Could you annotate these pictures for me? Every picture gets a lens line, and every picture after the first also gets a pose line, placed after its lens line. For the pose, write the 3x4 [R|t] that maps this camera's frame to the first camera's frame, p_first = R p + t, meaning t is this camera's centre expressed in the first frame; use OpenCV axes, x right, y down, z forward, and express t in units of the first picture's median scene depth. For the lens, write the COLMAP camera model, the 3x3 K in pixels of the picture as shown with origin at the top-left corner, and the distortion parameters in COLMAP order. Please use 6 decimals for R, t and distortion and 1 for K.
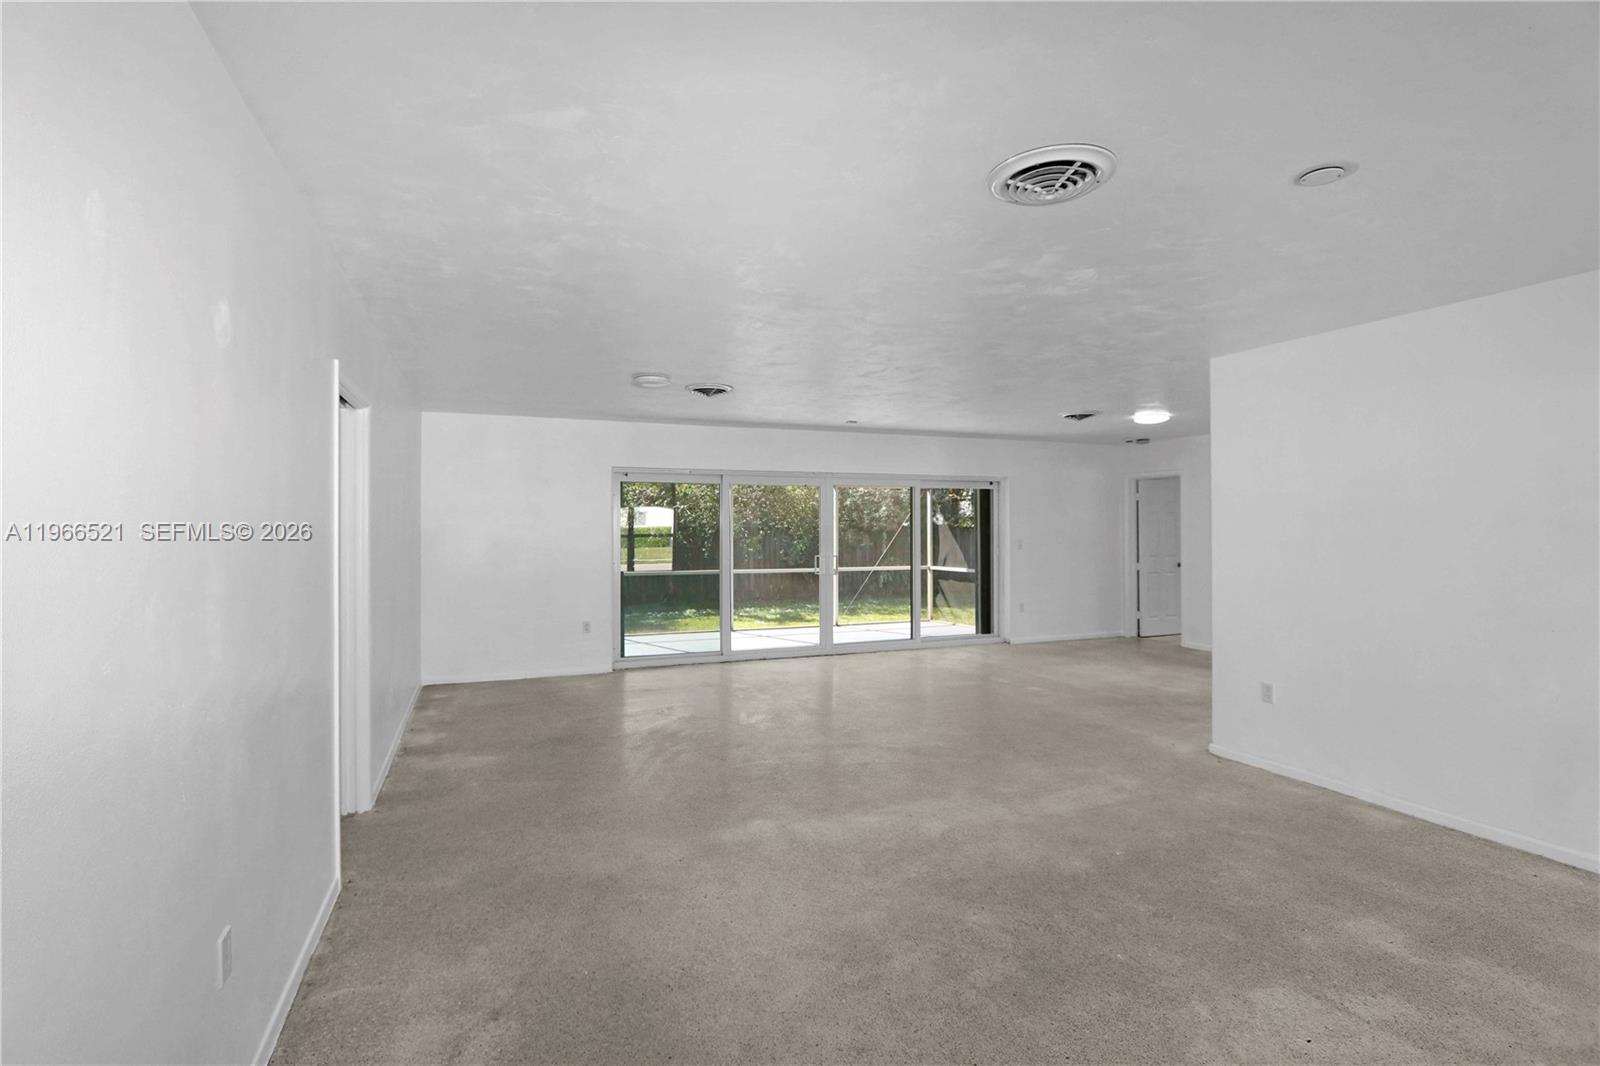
lens RADIAL K [[775.6, 0, 785.8], [0, 775.6, 520.7], [0, 0, 1]] dist [-0.000975, 0.000043]
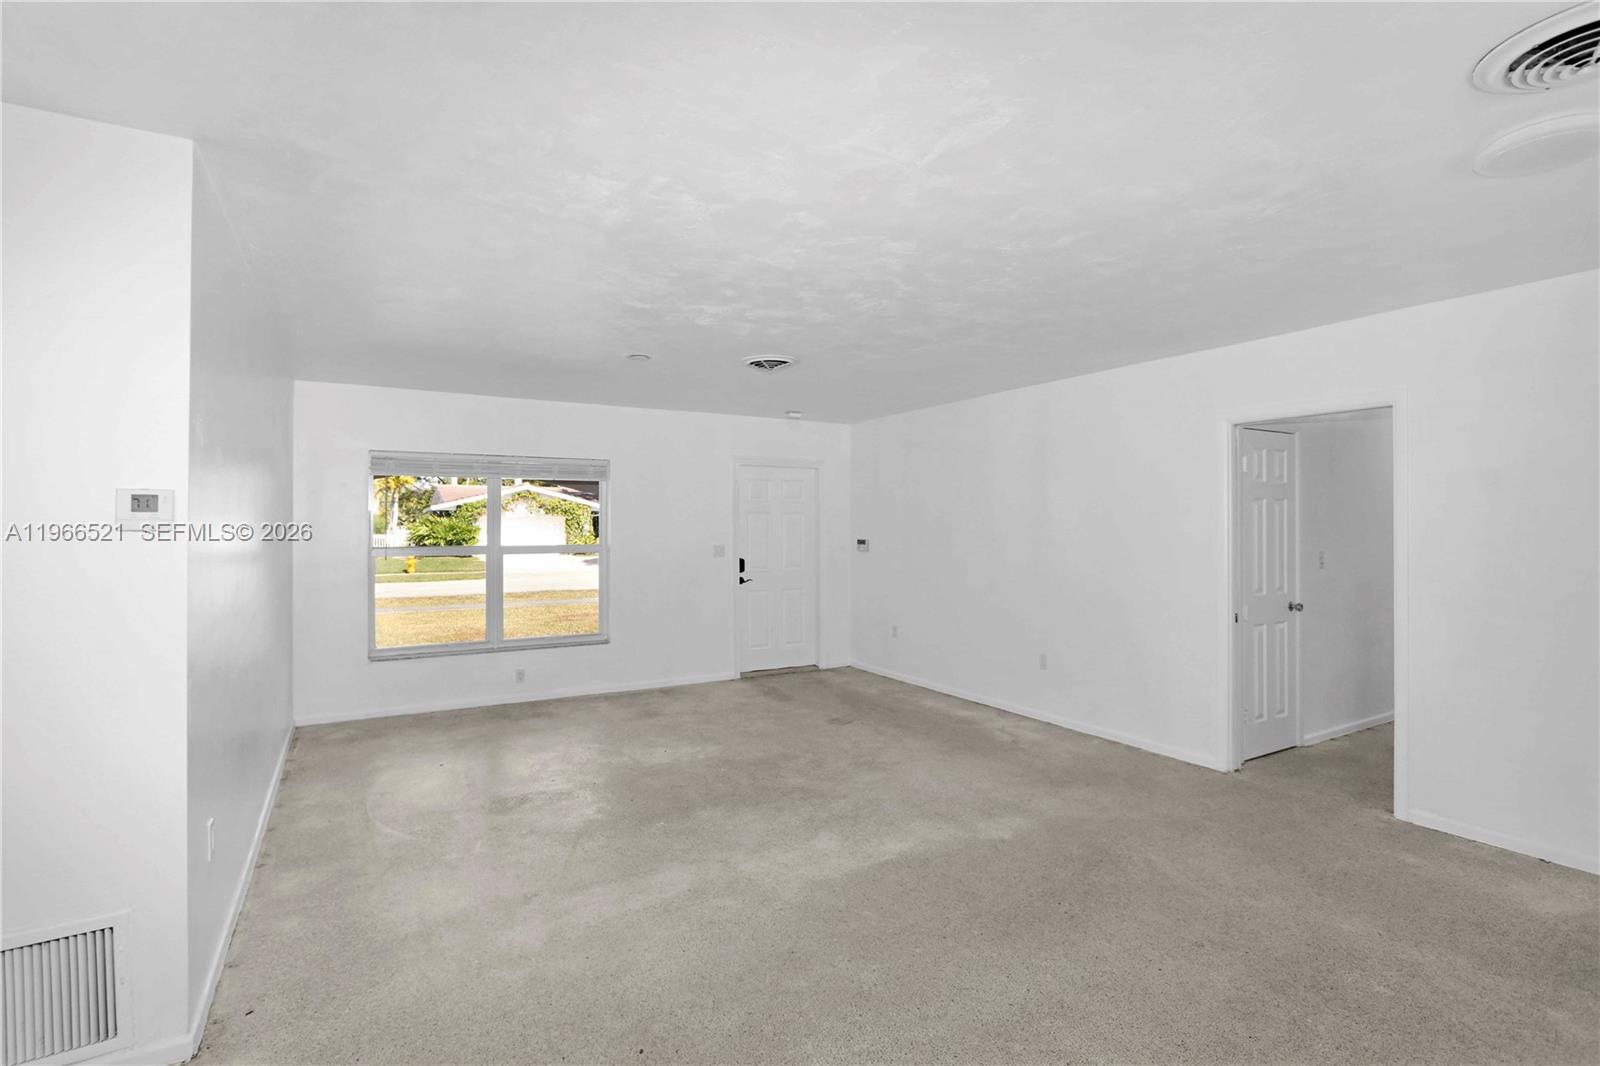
lens RADIAL K [[743.2, 0, 789.2], [0, 743.2, 538.7], [0, 0, 1]] dist [-0.025158, 0.006949]
pose [[-0.990105, 0.004590, -0.140254, 0.341982], [0.003459, 0.999960, 0.008305, 0.012623], [0.140287, 0.007737, -0.990081, 1.789917]]
